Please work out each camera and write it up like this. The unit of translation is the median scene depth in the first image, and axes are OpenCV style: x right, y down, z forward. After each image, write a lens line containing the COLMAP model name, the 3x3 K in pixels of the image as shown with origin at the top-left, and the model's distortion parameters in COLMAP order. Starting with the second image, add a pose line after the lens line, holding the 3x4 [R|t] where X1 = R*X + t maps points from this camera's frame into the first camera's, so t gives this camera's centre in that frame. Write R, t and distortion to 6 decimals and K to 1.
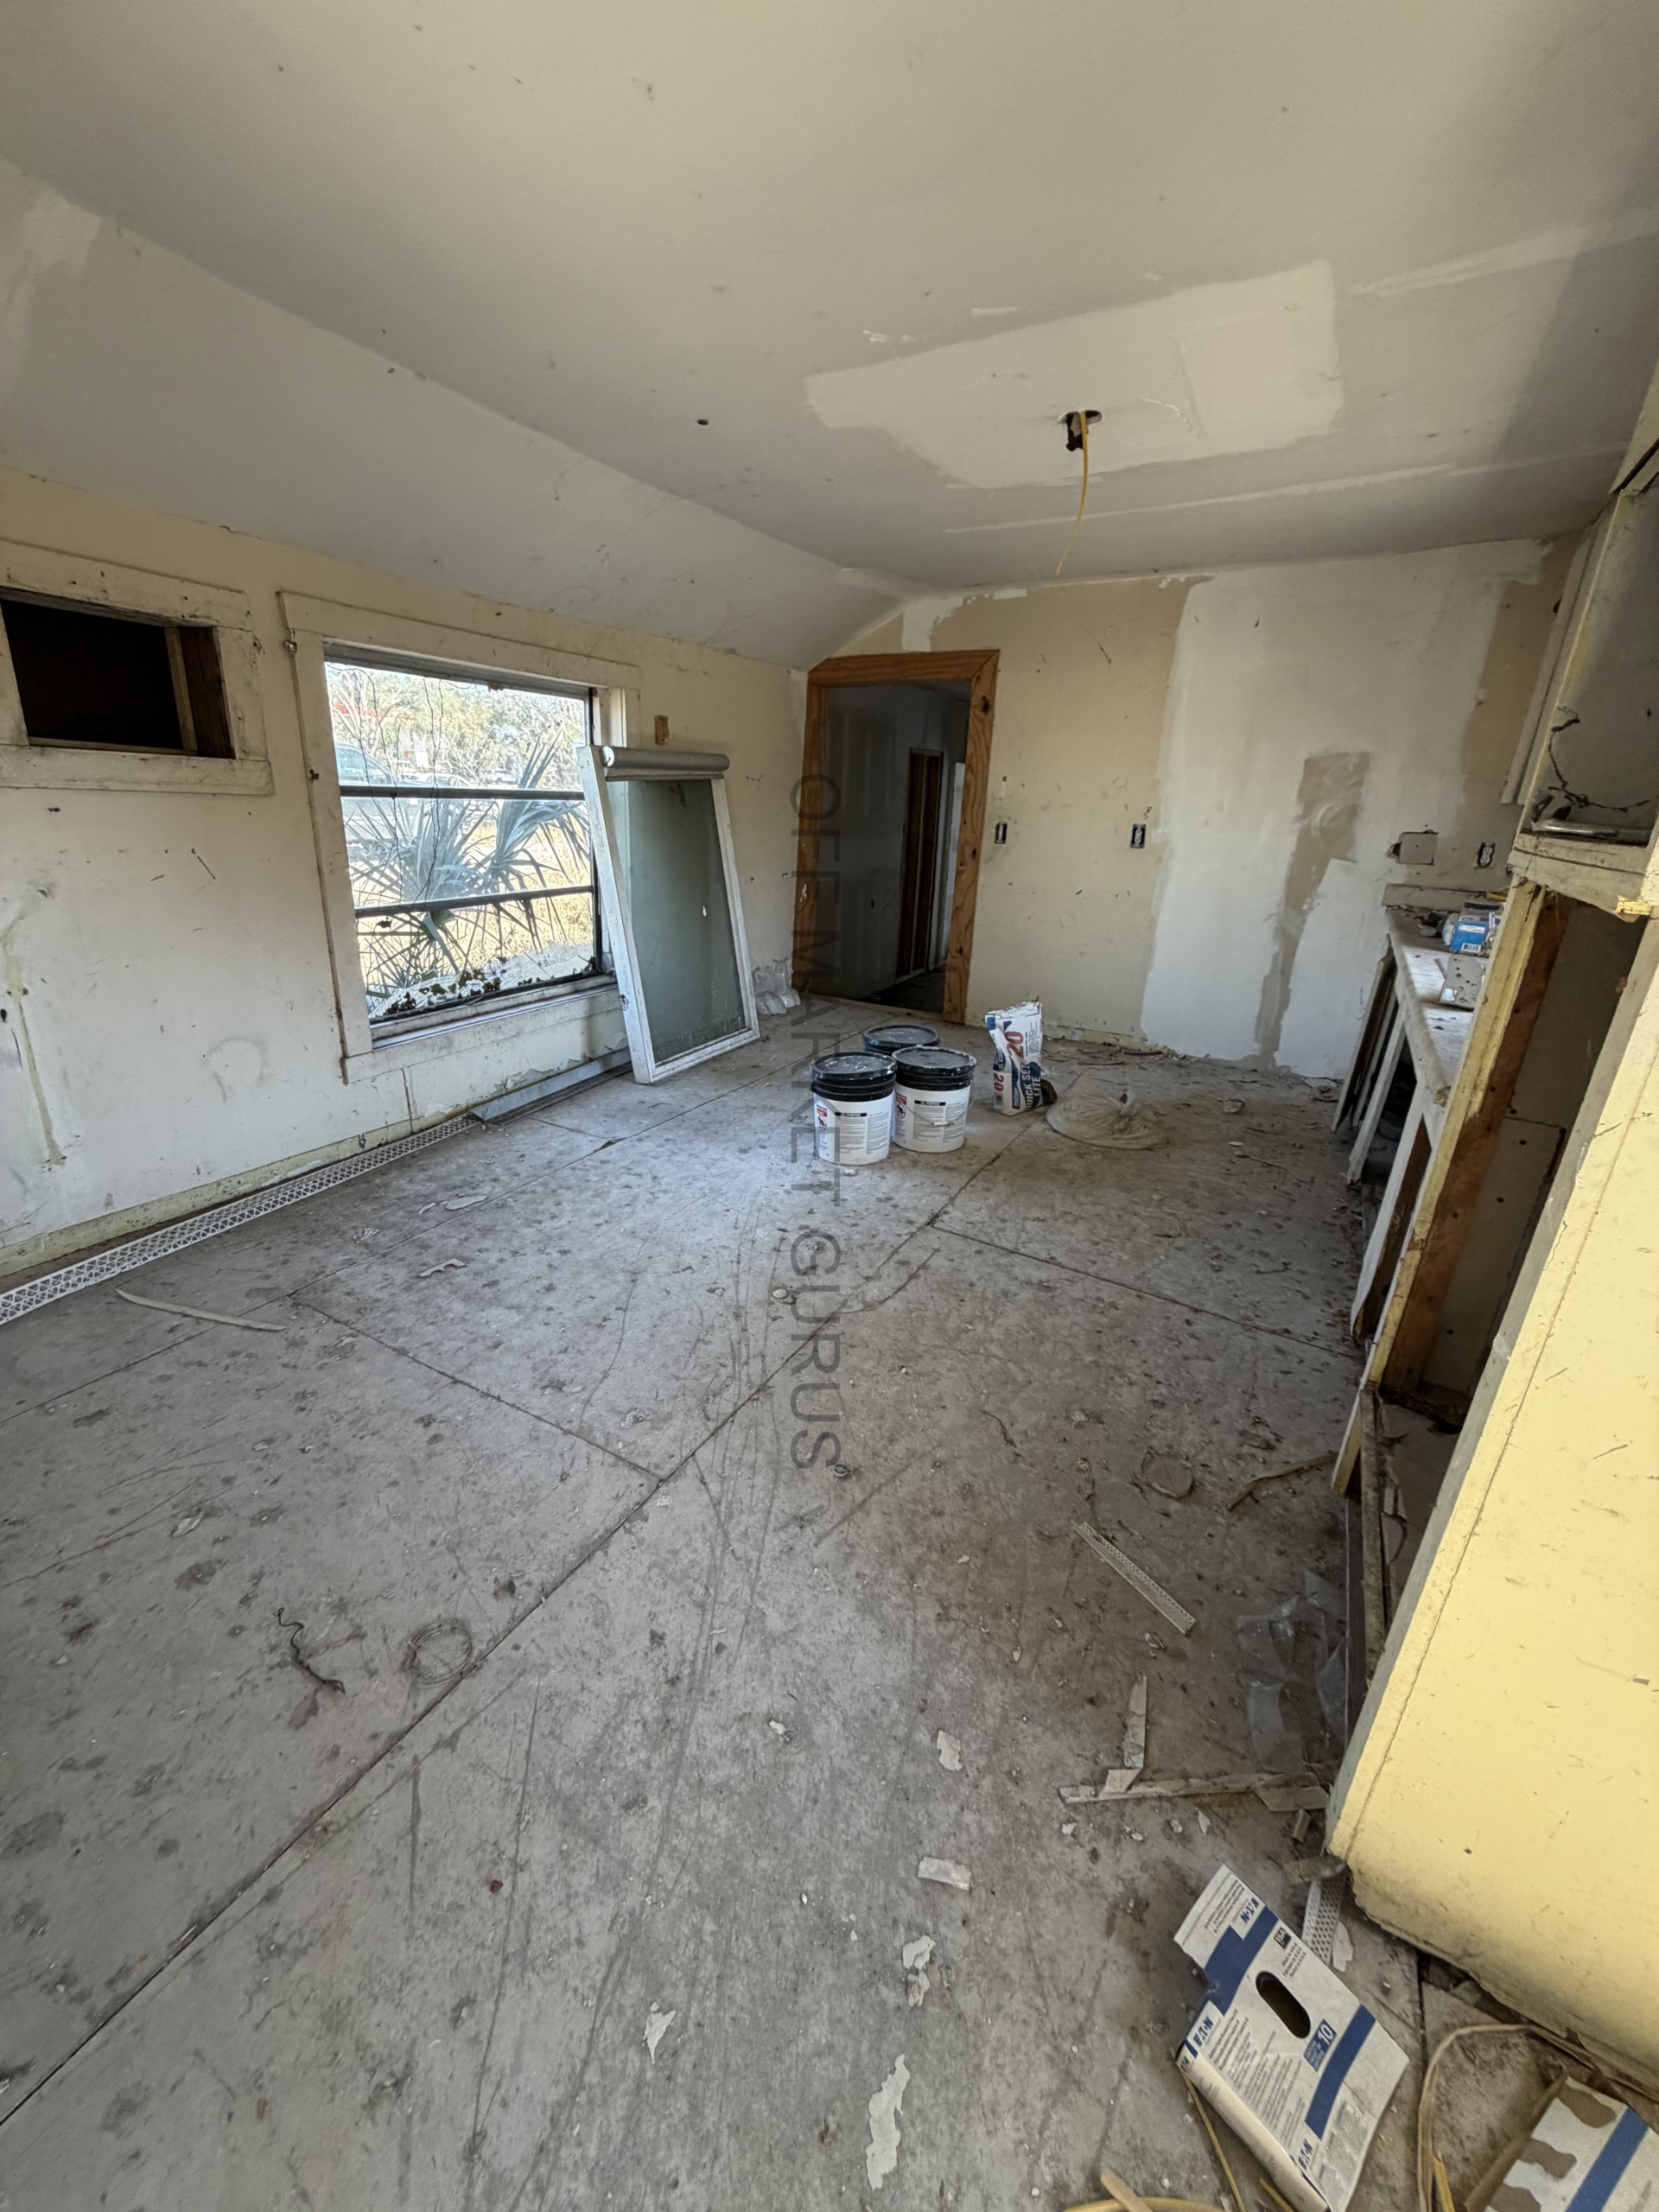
lens RADIAL K [[879.0, 0, 832.3], [0, 879.0, 1095.9], [0, 0, 1]] dist [-0.002053, -0.000024]
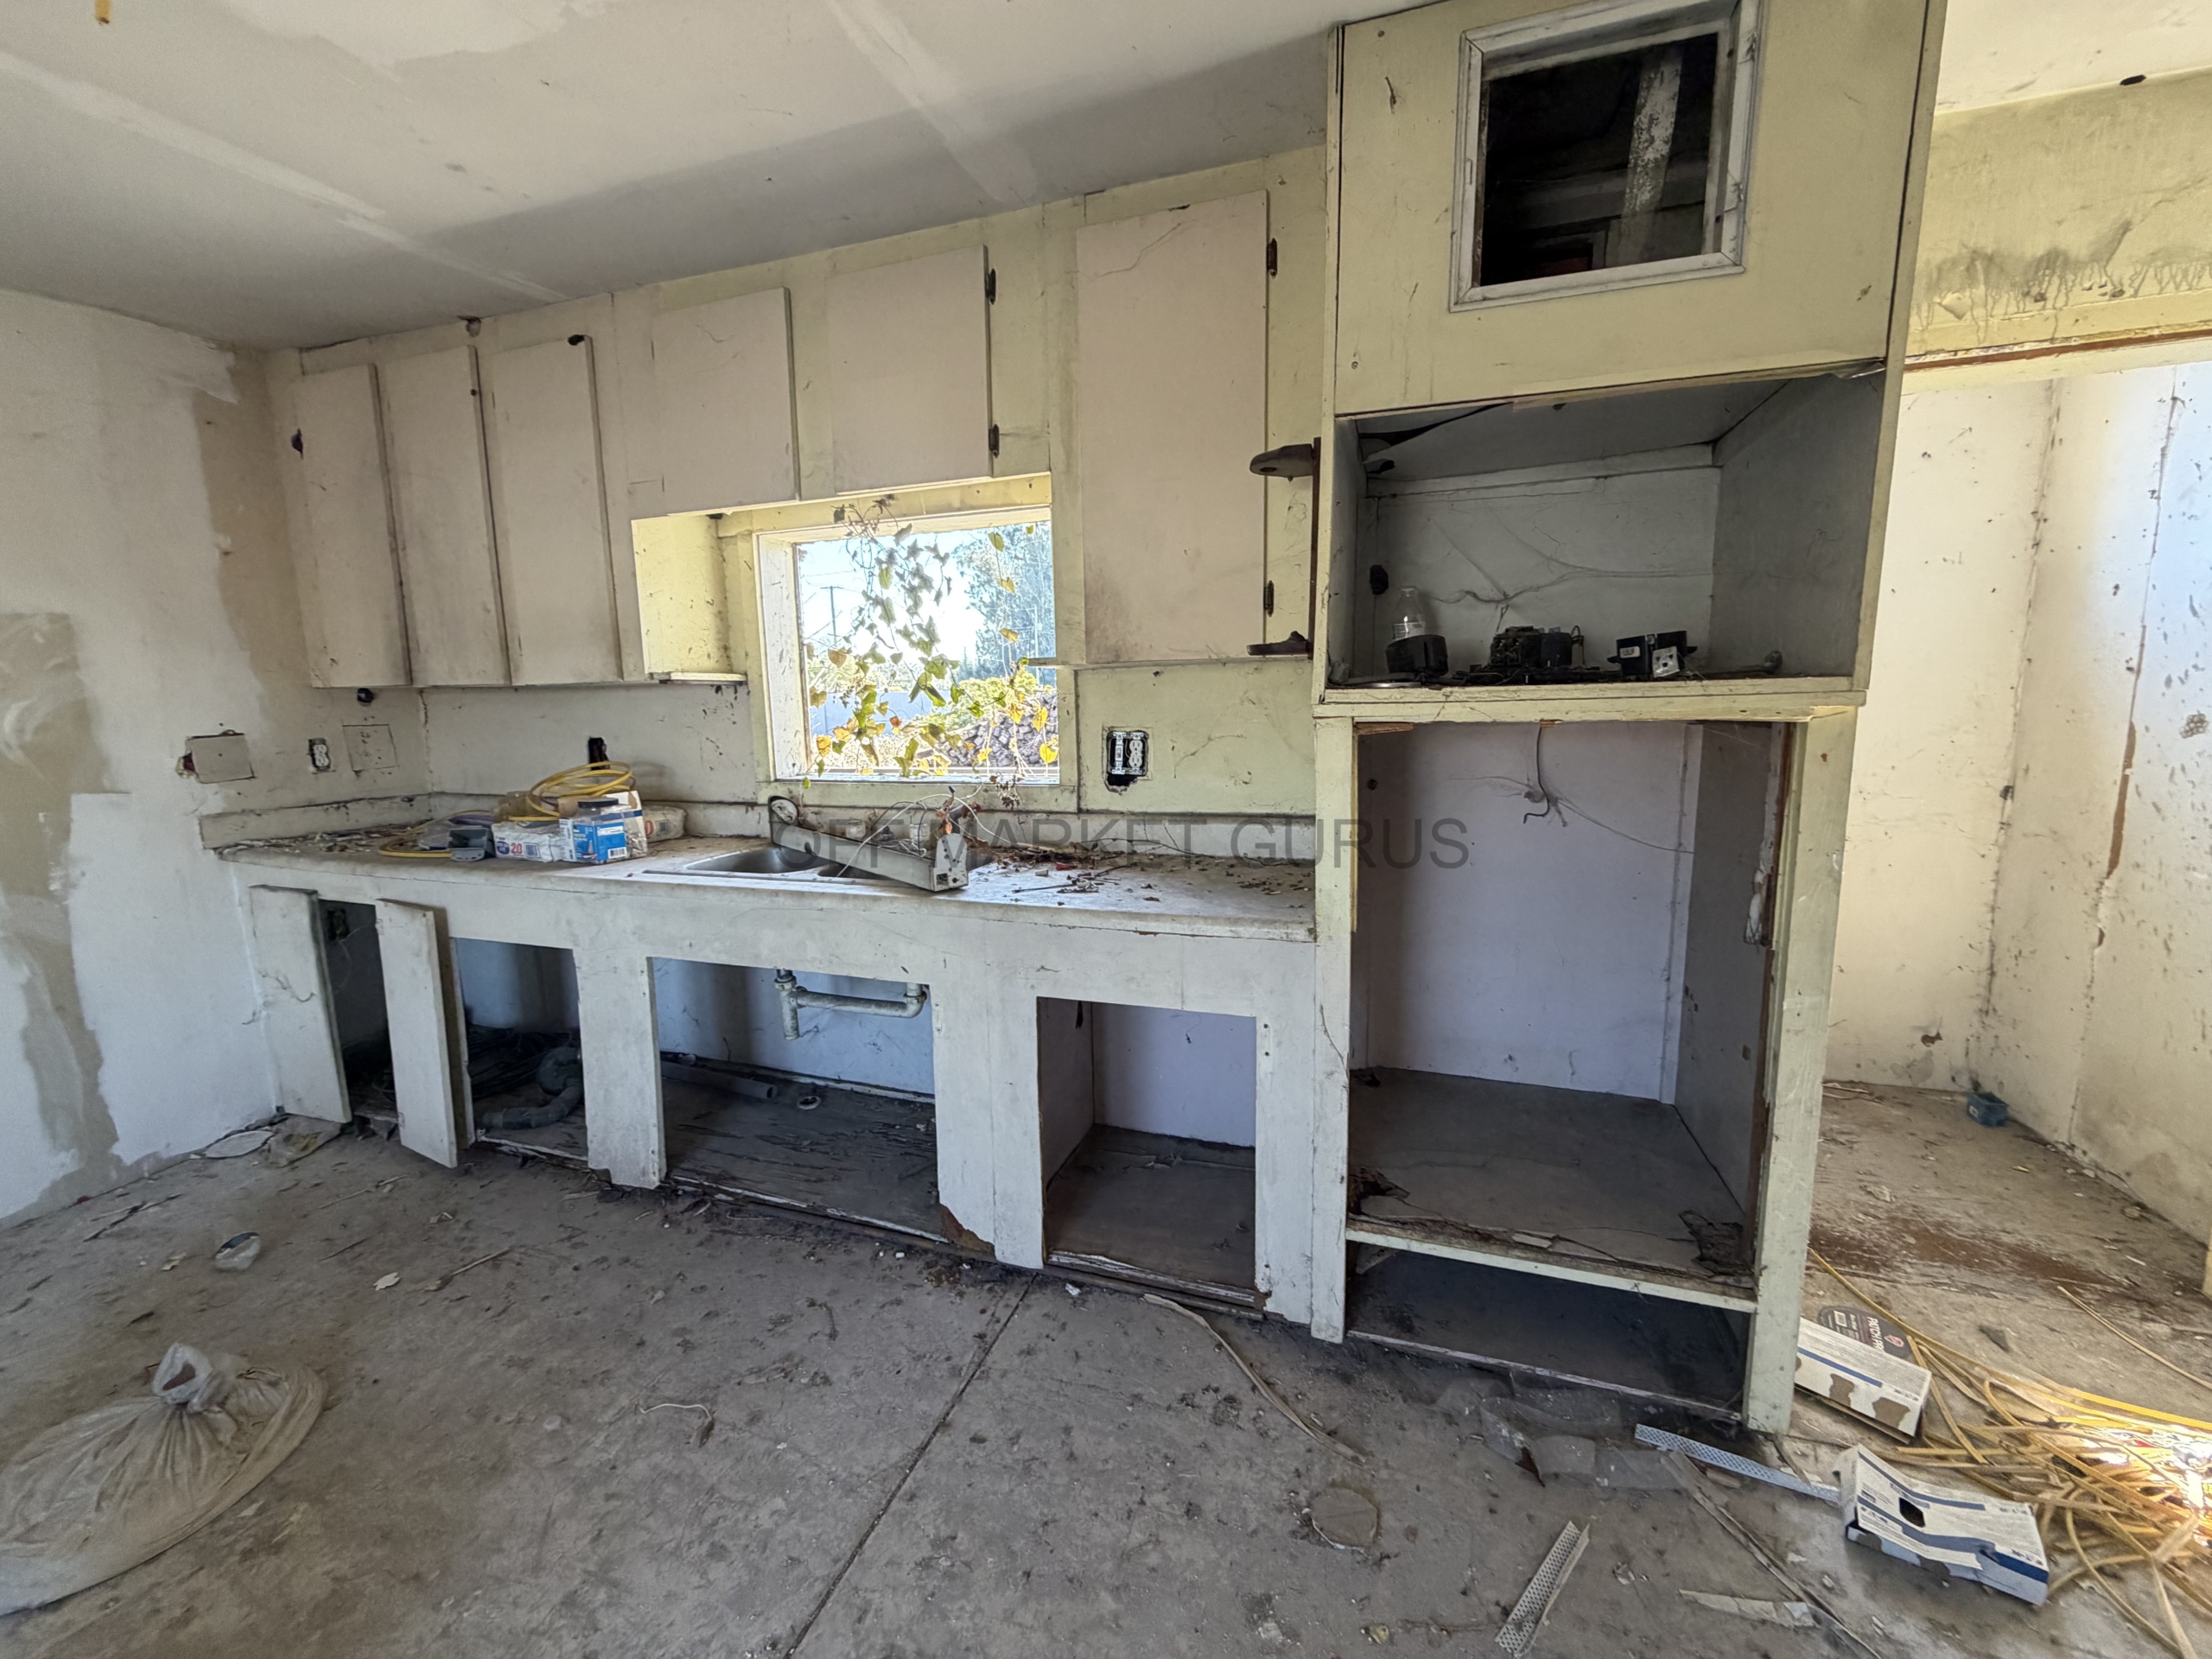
lens RADIAL K [[879.0, 0, 1105.4], [0, 879.0, 824.5], [0, 0, 1]] dist [-0.002053, -0.000024]
pose [[-0.172962, -0.189759, 0.966476, -0.104859], [0.344731, 0.907534, 0.239880, -0.188684], [-0.922629, 0.374664, -0.091553, 0.531258]]
